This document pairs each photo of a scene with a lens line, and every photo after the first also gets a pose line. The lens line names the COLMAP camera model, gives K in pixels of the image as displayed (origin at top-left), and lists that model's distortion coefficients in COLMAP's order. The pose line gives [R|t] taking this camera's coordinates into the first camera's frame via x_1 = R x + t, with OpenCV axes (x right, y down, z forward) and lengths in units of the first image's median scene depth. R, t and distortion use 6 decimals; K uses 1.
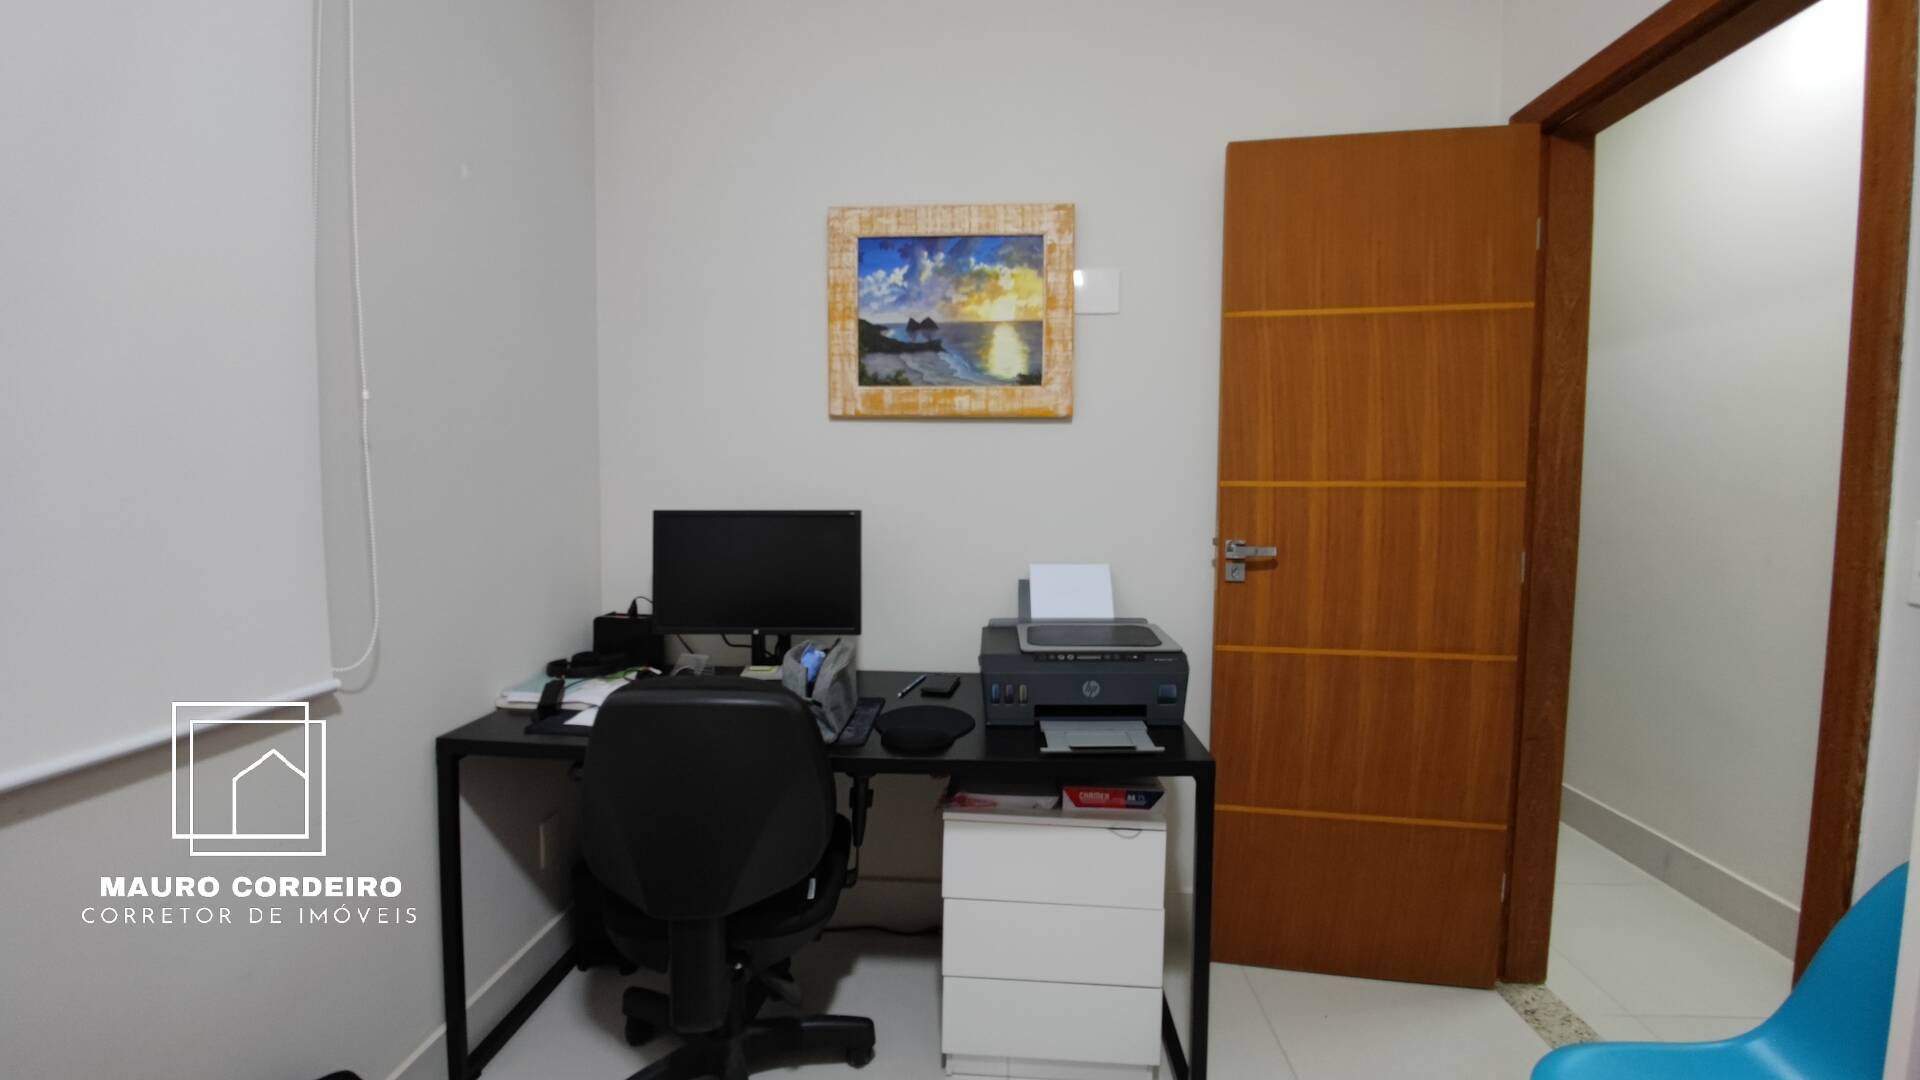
lens RADIAL K [[723.5, 0, 961.7], [0, 723.5, 524.2], [0, 0, 1]] dist [-0.003618, -0.006053]
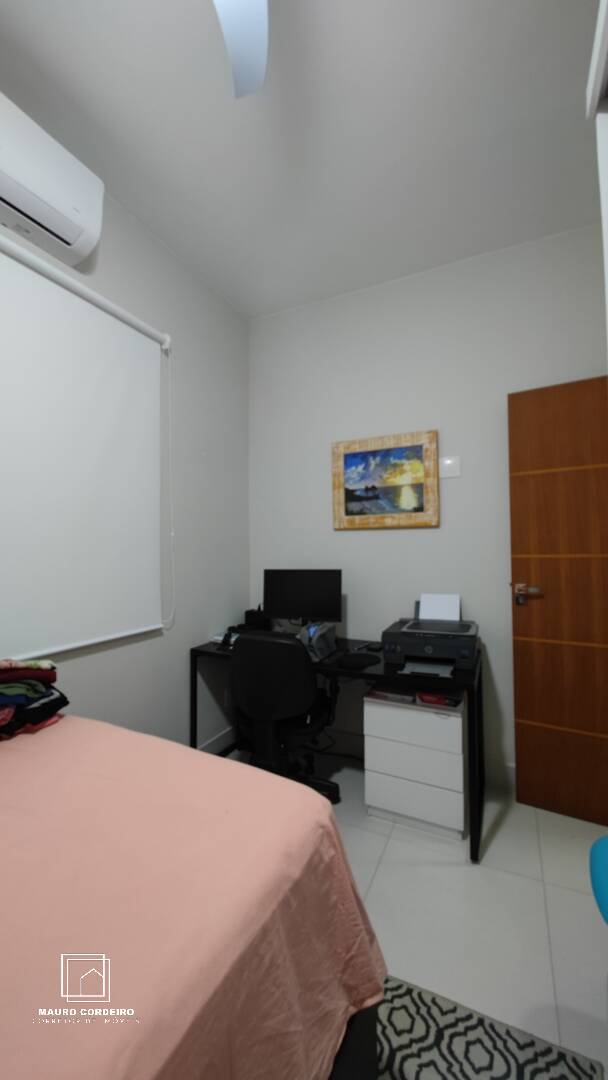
lens RADIAL K [[406.9, 0, 311.6], [0, 406.9, 542.0], [0, 0, 1]] dist [-0.003618, -0.006053]
pose [[0.925427, -0.024813, -0.378112, 0.261122], [-0.001742, 0.997565, -0.069727, -0.014585], [0.378922, 0.065186, 0.923130, -0.263235]]
